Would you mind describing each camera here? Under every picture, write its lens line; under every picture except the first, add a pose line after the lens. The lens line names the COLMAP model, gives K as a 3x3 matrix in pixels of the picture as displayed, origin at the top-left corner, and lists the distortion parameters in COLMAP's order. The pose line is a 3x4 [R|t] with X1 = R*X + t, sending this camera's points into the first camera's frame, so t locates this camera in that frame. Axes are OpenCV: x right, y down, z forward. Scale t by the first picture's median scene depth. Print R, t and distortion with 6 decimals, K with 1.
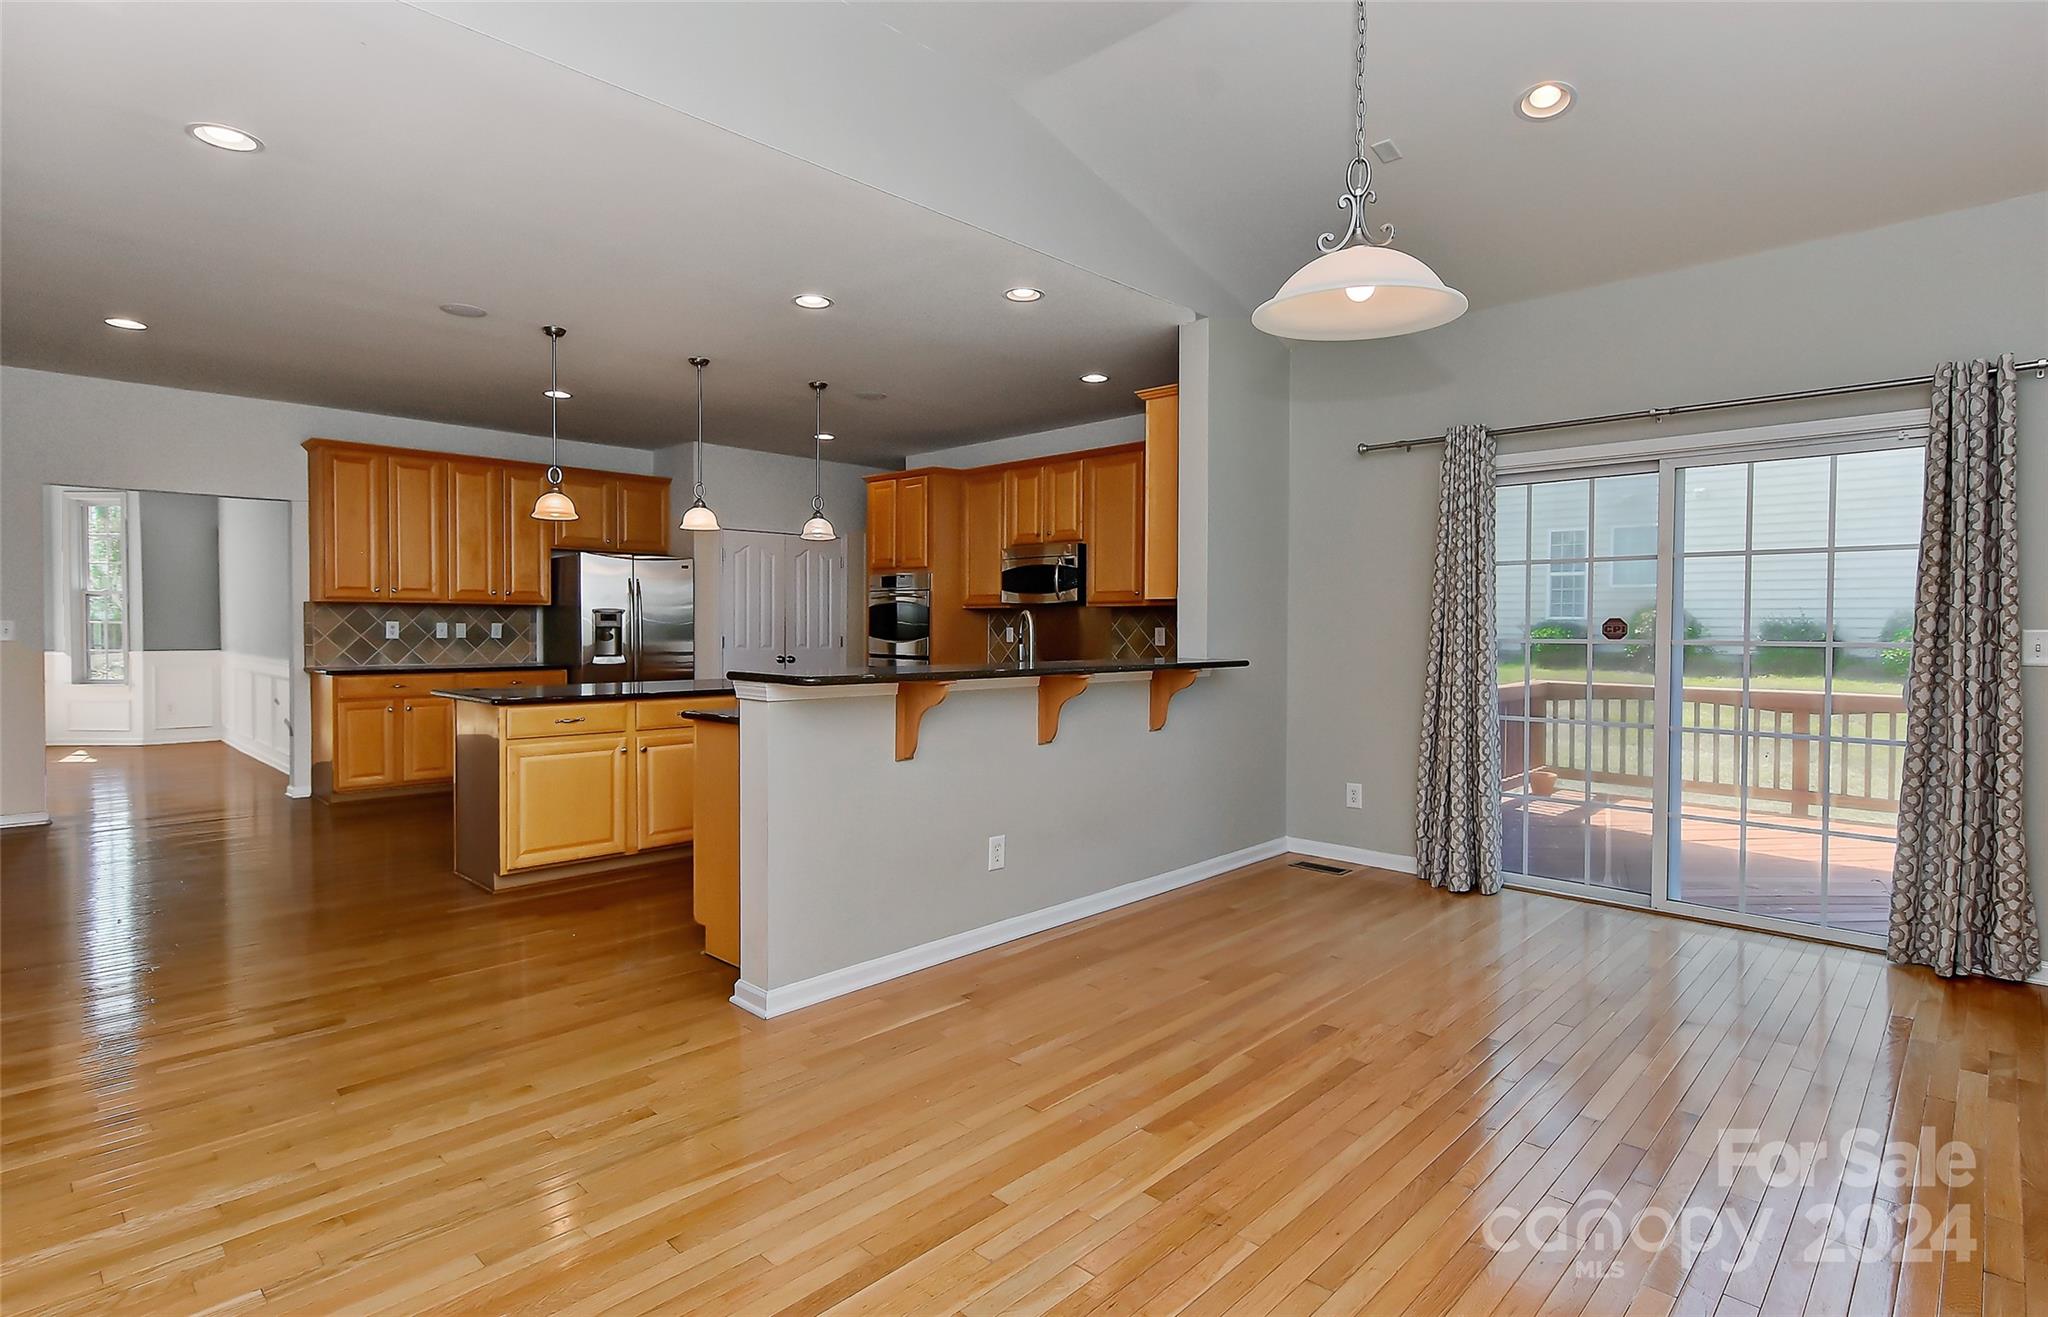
lens RADIAL K [[1002.4, 0, 1008.0], [0, 1002.4, 649.2], [0, 0, 1]] dist [0.002475, 0.001867]
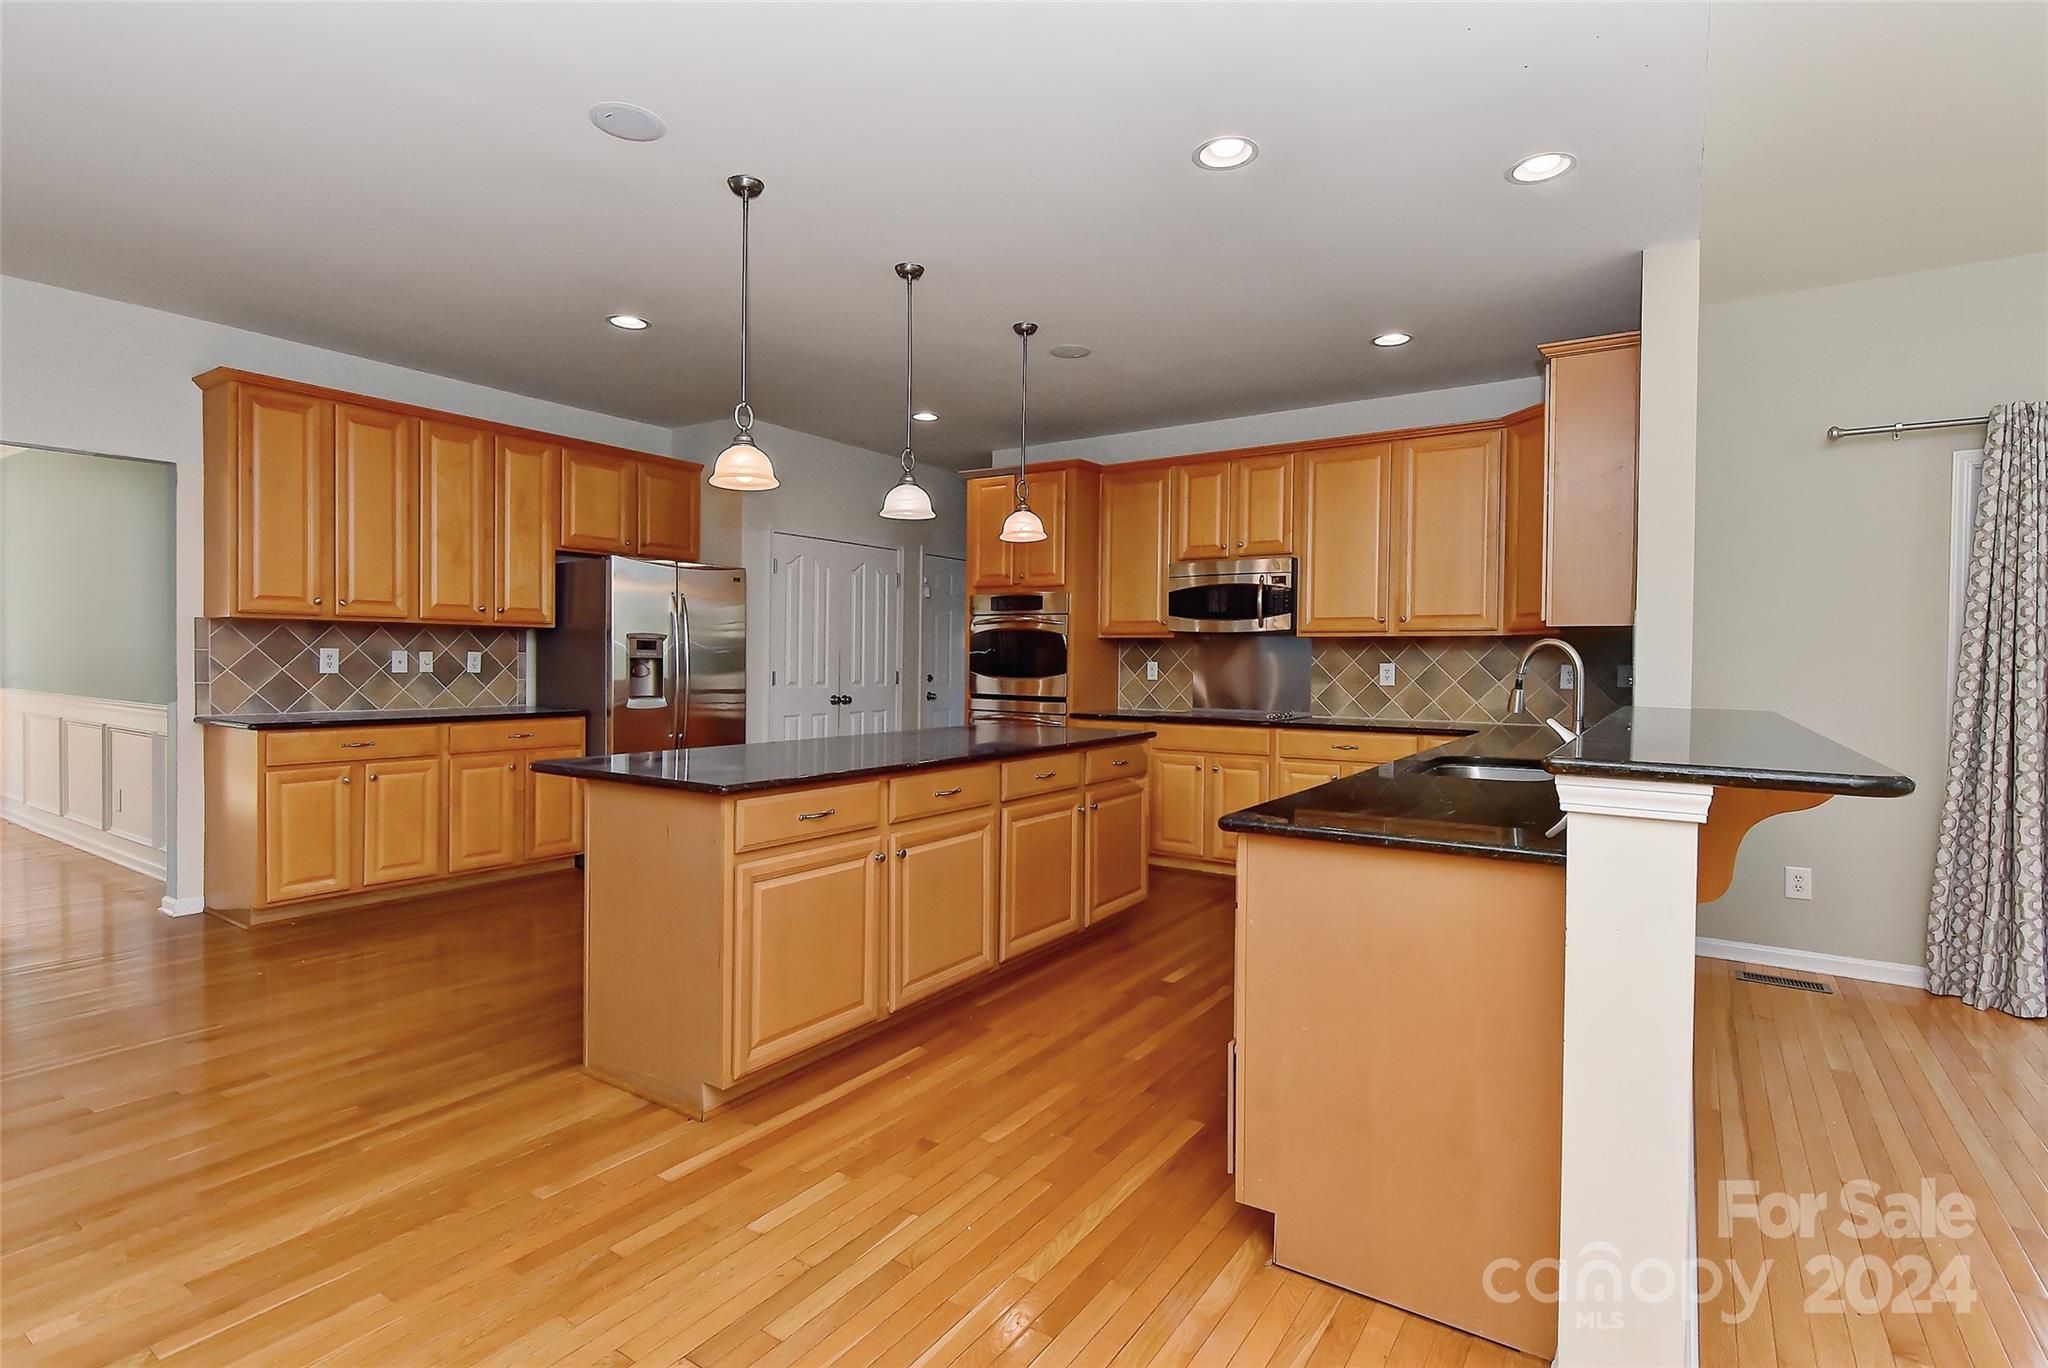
lens RADIAL K [[995.0, 0, 1027.0], [0, 995.0, 674.4], [0, 0, 1]] dist [0.000217, -0.000994]
pose [[0.983929, 0.003036, 0.178534, -0.263490], [-0.001679, 0.999969, -0.007753, -0.005414], [-0.178552, 0.007328, 0.983903, 0.243841]]
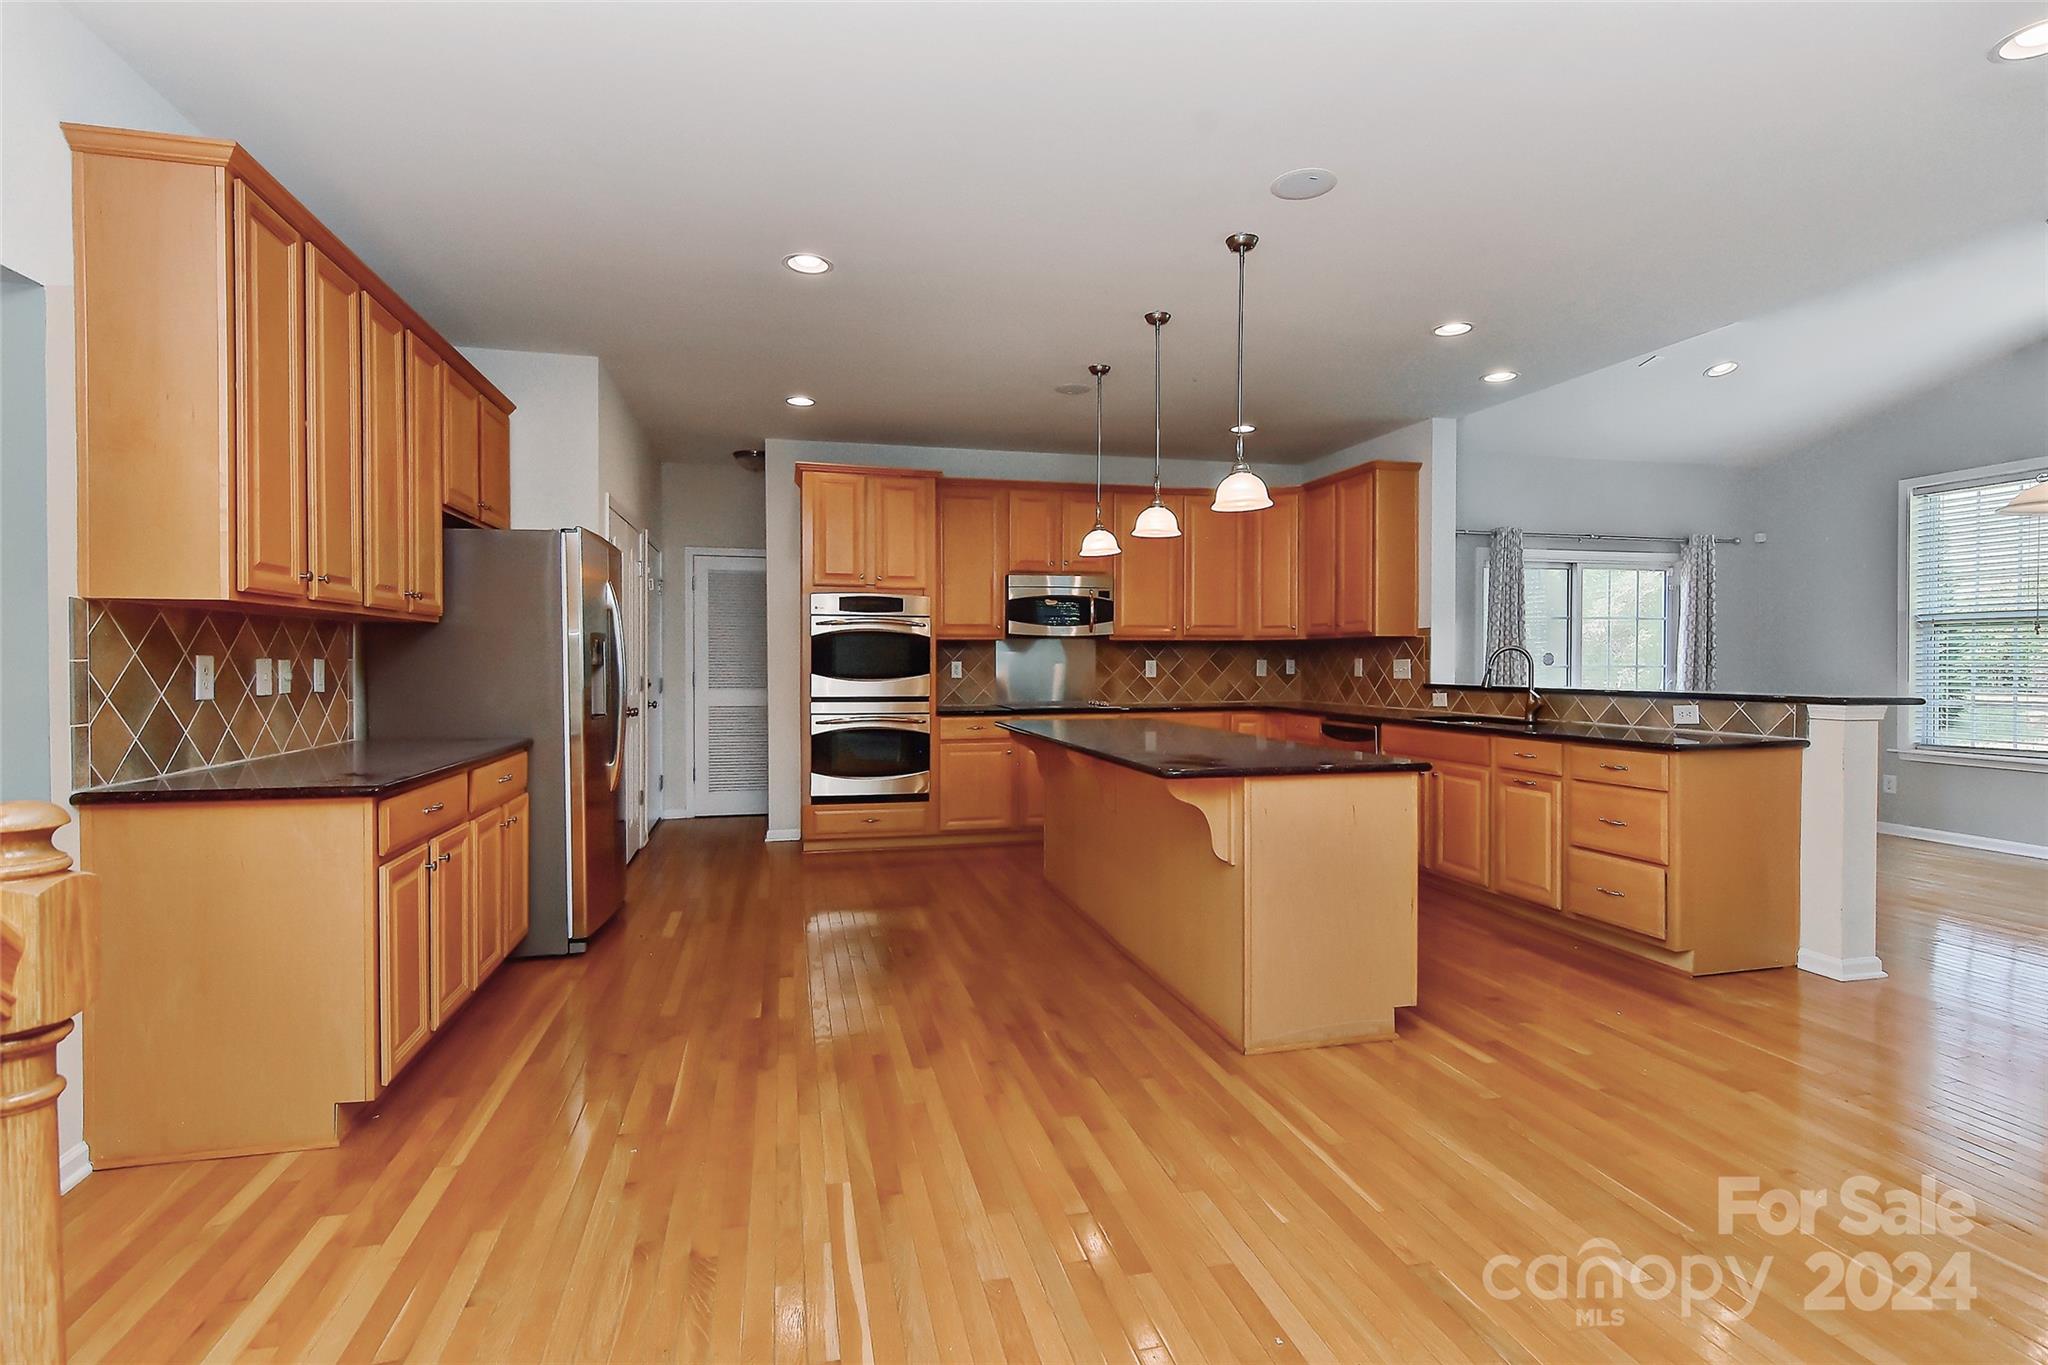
lens RADIAL K [[995.0, 0, 1033.7], [0, 995.0, 679.7], [0, 0, 1]] dist [0.000217, -0.000994]
pose [[0.521471, -0.022794, 0.852965, -0.773432], [0.022392, 0.999664, 0.013024, -0.016542], [-0.852975, 0.012308, 0.521806, 0.523626]]
